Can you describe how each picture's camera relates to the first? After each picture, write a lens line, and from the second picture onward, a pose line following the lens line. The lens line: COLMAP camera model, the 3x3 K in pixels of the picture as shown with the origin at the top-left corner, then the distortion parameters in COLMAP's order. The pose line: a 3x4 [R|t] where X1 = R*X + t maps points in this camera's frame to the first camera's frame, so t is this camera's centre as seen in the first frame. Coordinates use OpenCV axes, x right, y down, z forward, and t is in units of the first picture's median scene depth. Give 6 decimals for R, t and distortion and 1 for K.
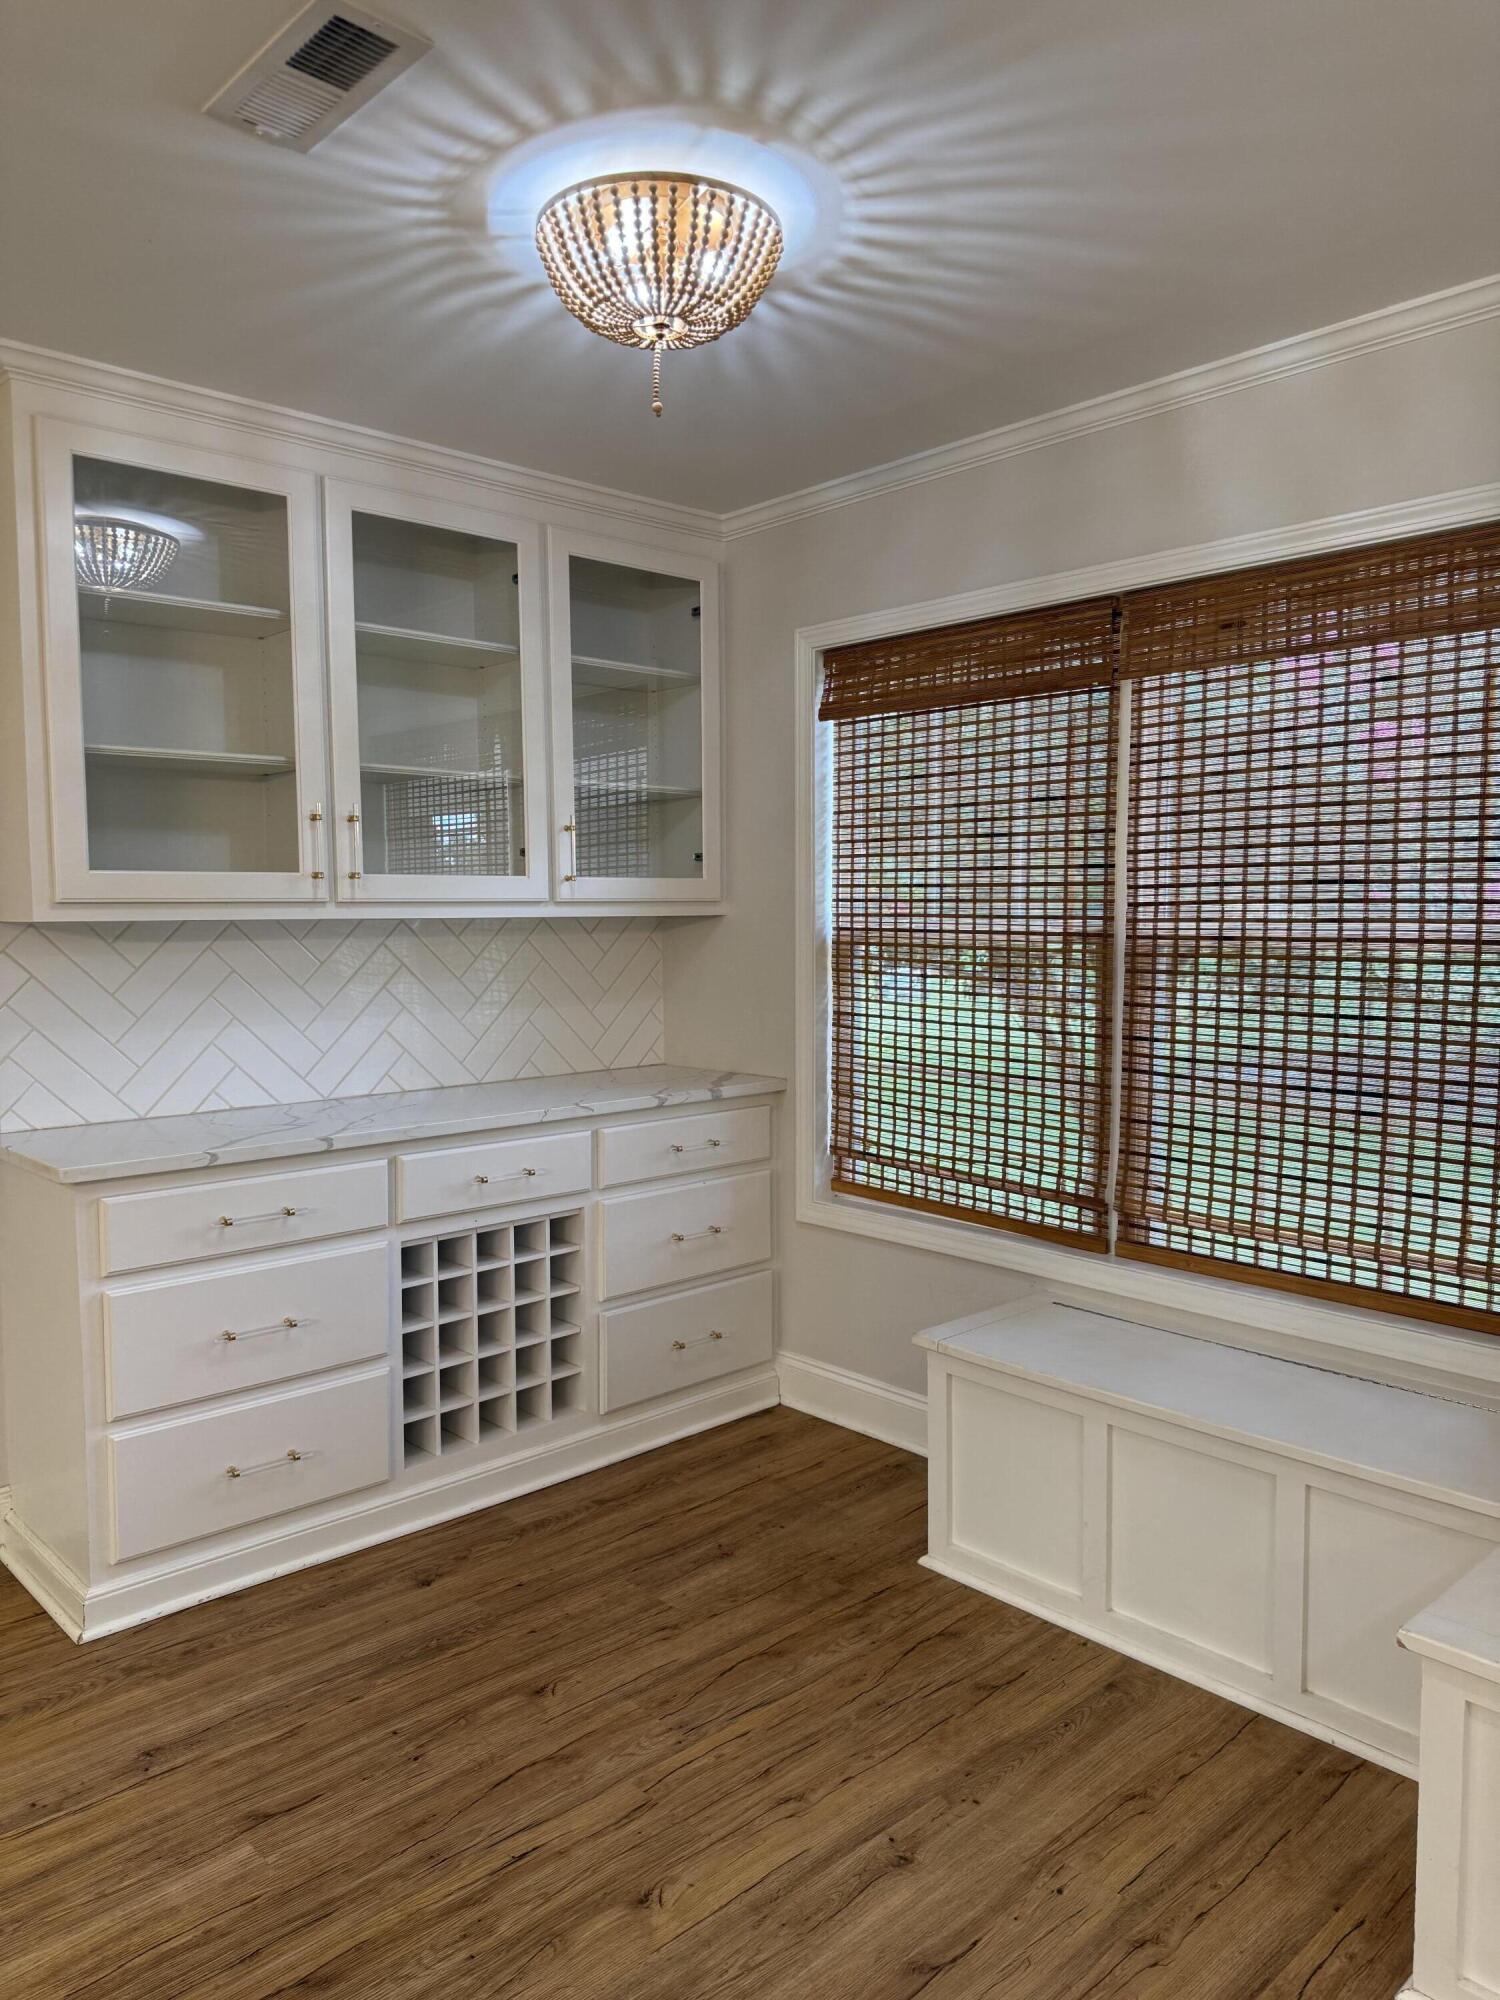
lens RADIAL K [[1406.2, 0, 687.1], [0, 1406.2, 991.1], [0, 0, 1]] dist [0.058935, -0.048485]
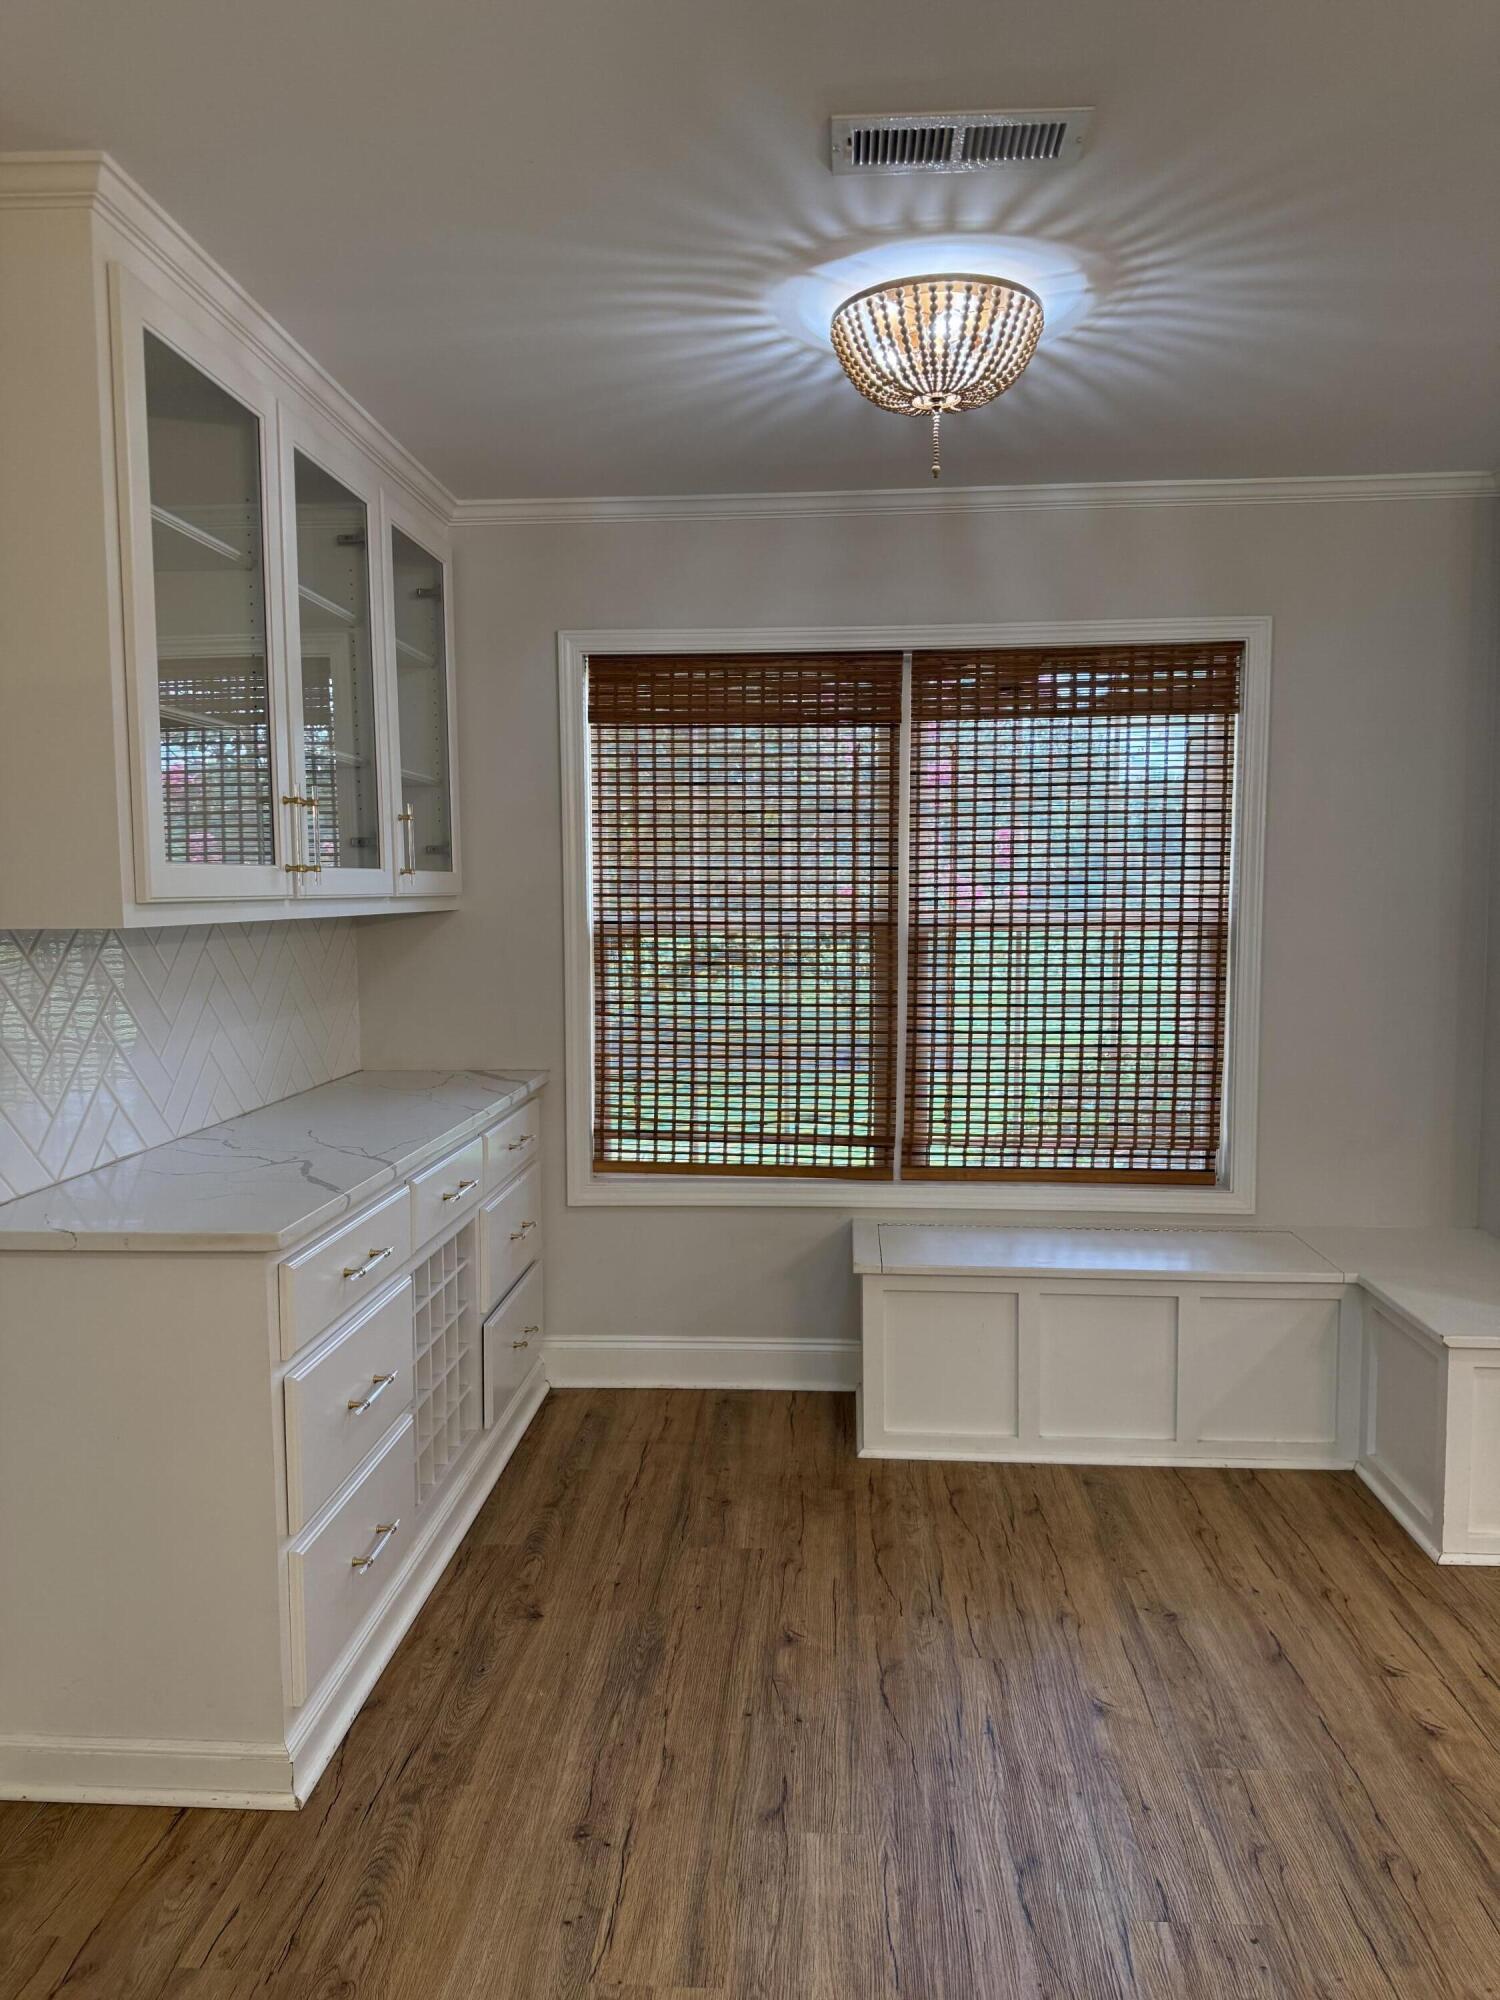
lens RADIAL K [[1406.2, 0, 764.7], [0, 1406.2, 990.5], [0, 0, 1]] dist [0.058935, -0.048485]
pose [[0.727919, -0.047491, 0.684017, -0.665700], [0.044580, 0.998766, 0.021902, -0.014025], [-0.684213, 0.014550, 0.729137, 0.186534]]
